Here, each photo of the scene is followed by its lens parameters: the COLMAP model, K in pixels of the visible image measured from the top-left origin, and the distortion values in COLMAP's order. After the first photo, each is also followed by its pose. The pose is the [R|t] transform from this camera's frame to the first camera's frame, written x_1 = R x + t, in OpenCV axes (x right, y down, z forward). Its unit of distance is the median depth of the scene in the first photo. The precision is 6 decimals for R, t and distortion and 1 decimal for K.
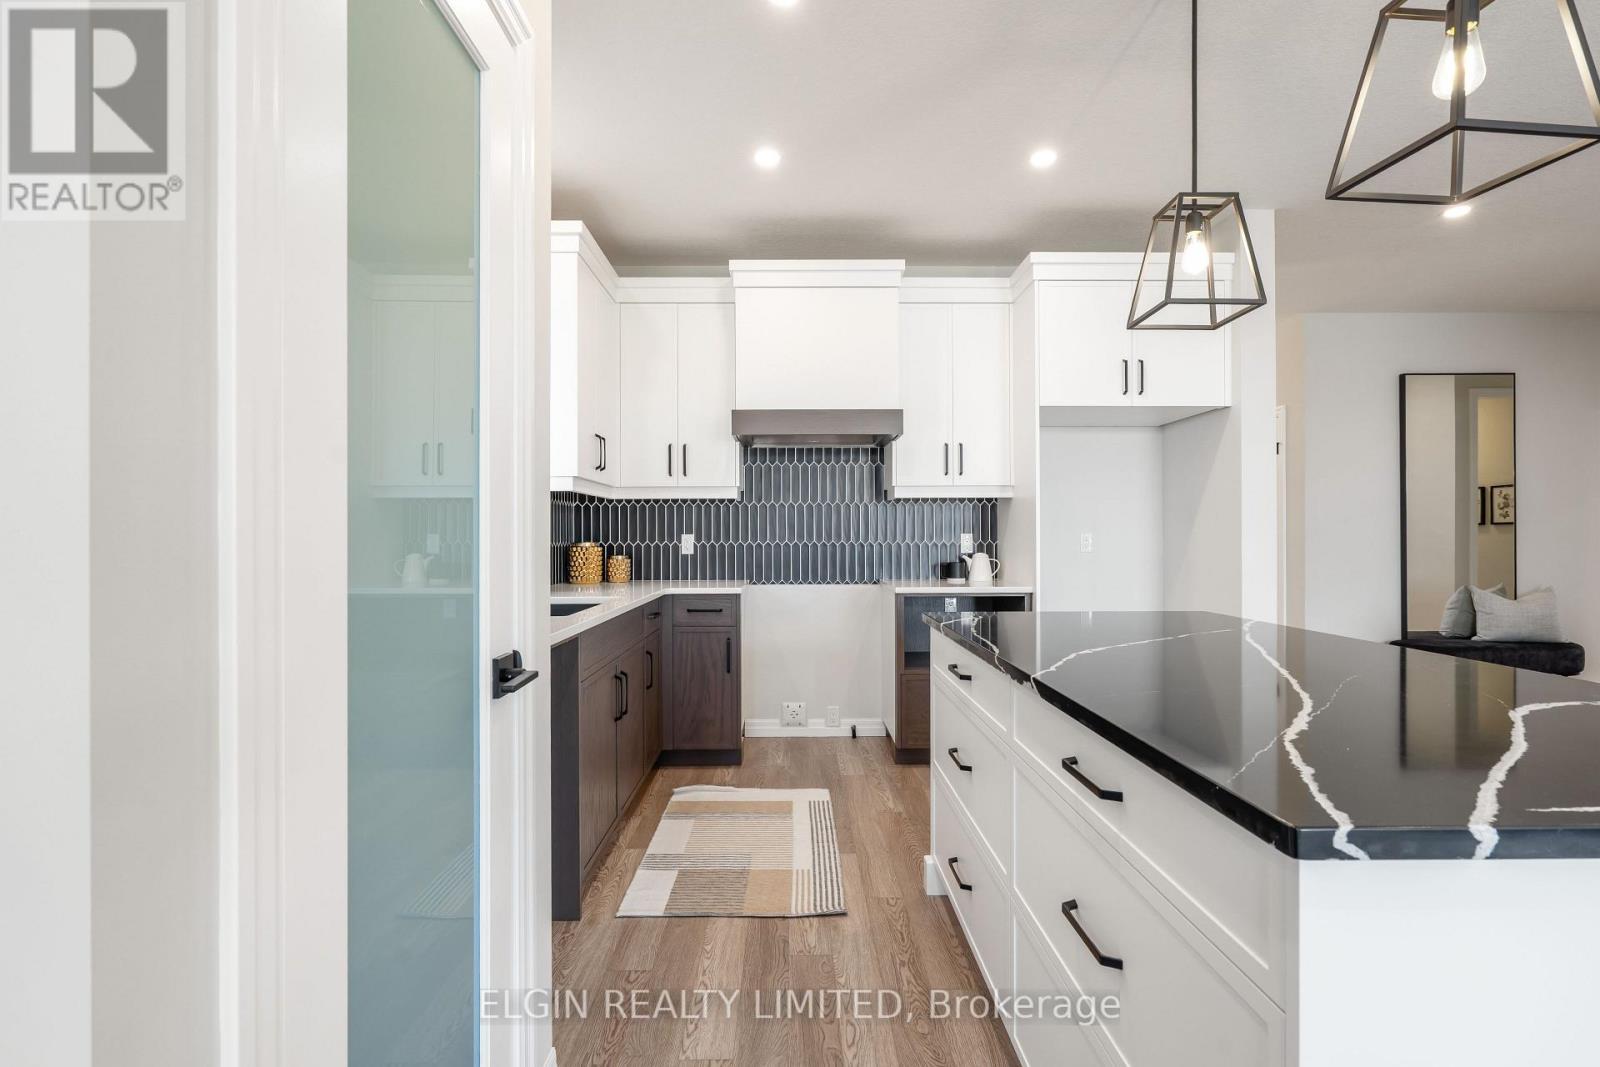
lens RADIAL K [[745.8, 0, 797.2], [0, 745.8, 535.1], [0, 0, 1]] dist [-0.010194, 0.006374]
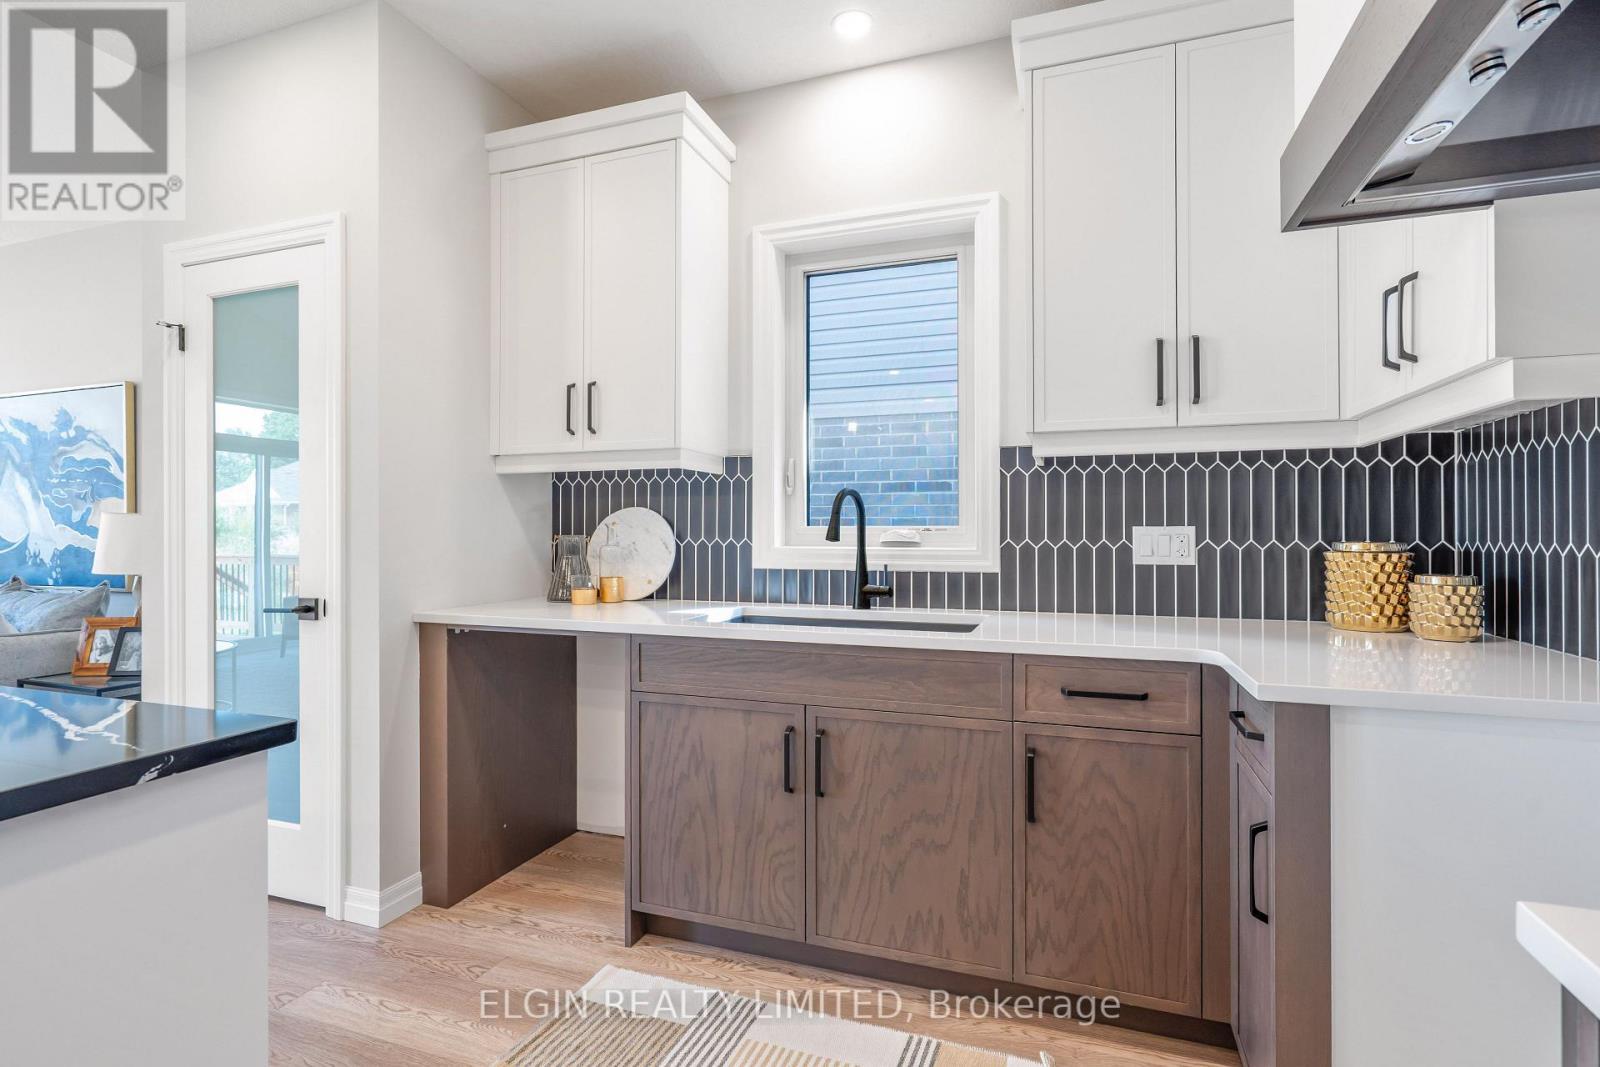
lens RADIAL K [[779.3, 0, 736.5], [0, 779.3, 530.1], [0, 0, 1]] dist [0.006340, -0.002886]
pose [[-0.381151, 0.004790, -0.924500, 0.307929], [0.004130, 0.999985, 0.003478, -0.001135], [0.924504, -0.002492, -0.381165, 0.815399]]
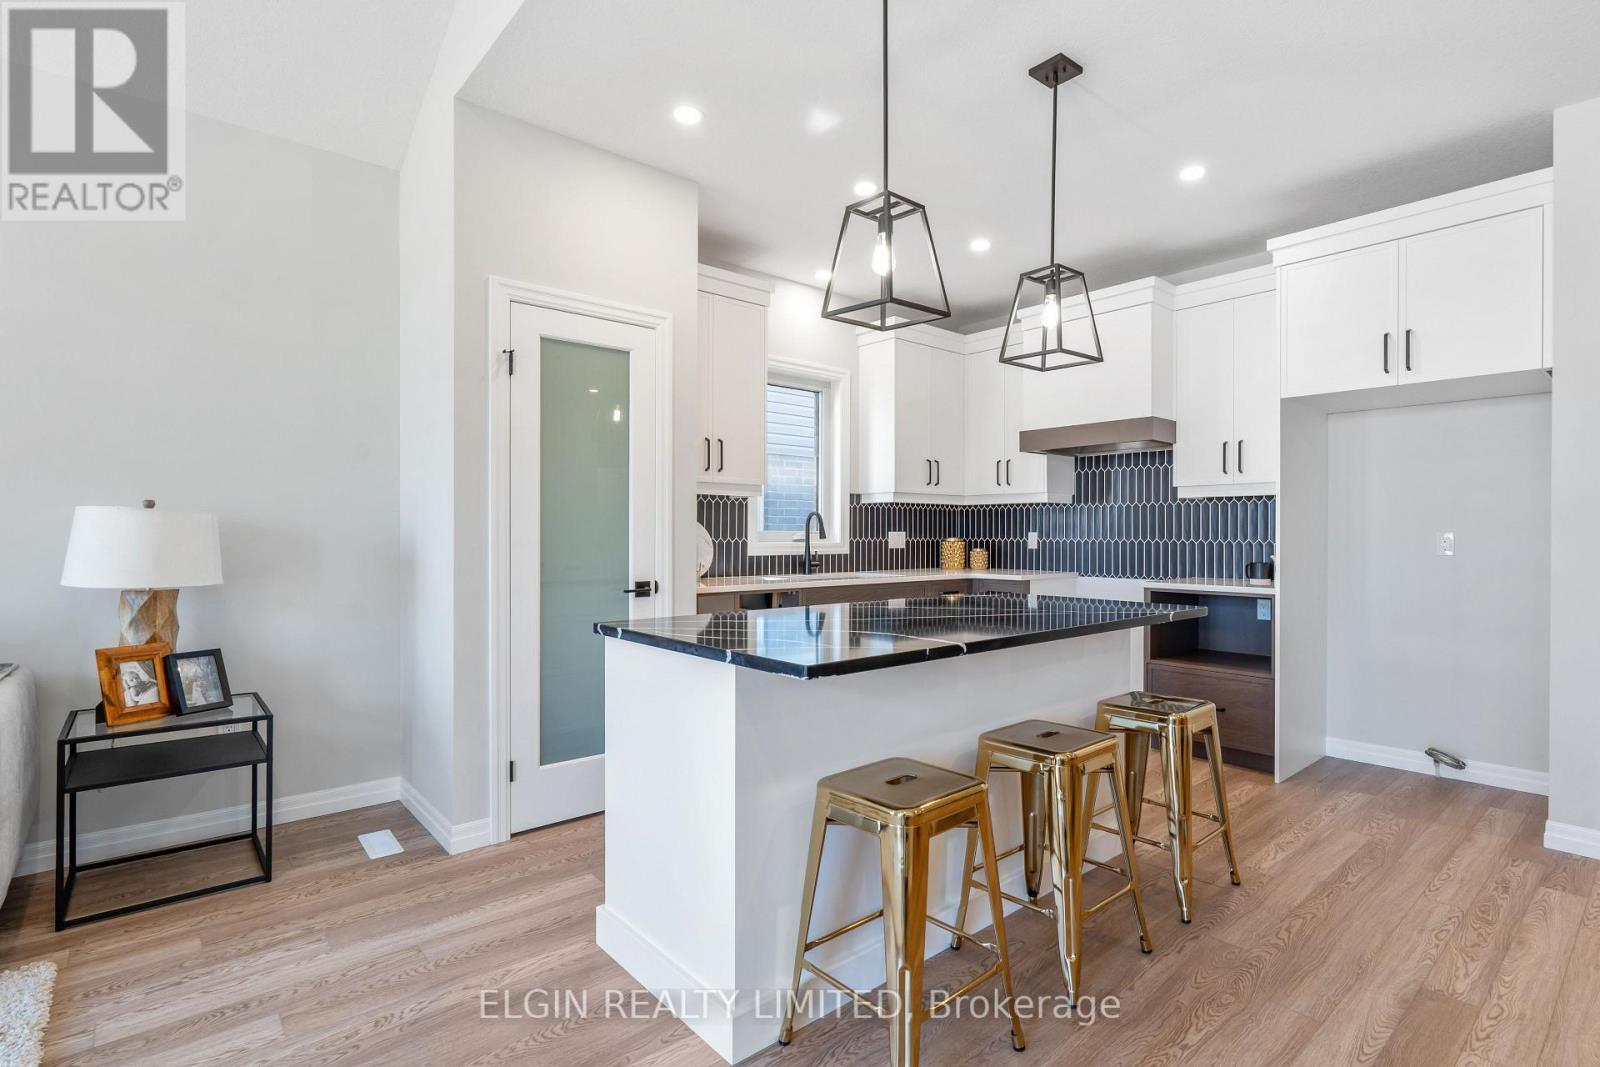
lens RADIAL K [[779.3, 0, 851.3], [0, 779.3, 536.6], [0, 0, 1]] dist [0.006340, -0.002886]
pose [[0.669345, 0.006875, -0.742920, 0.622650], [-0.003094, 0.999974, 0.006466, -0.001408], [0.742946, -0.002029, 0.669349, -0.068284]]
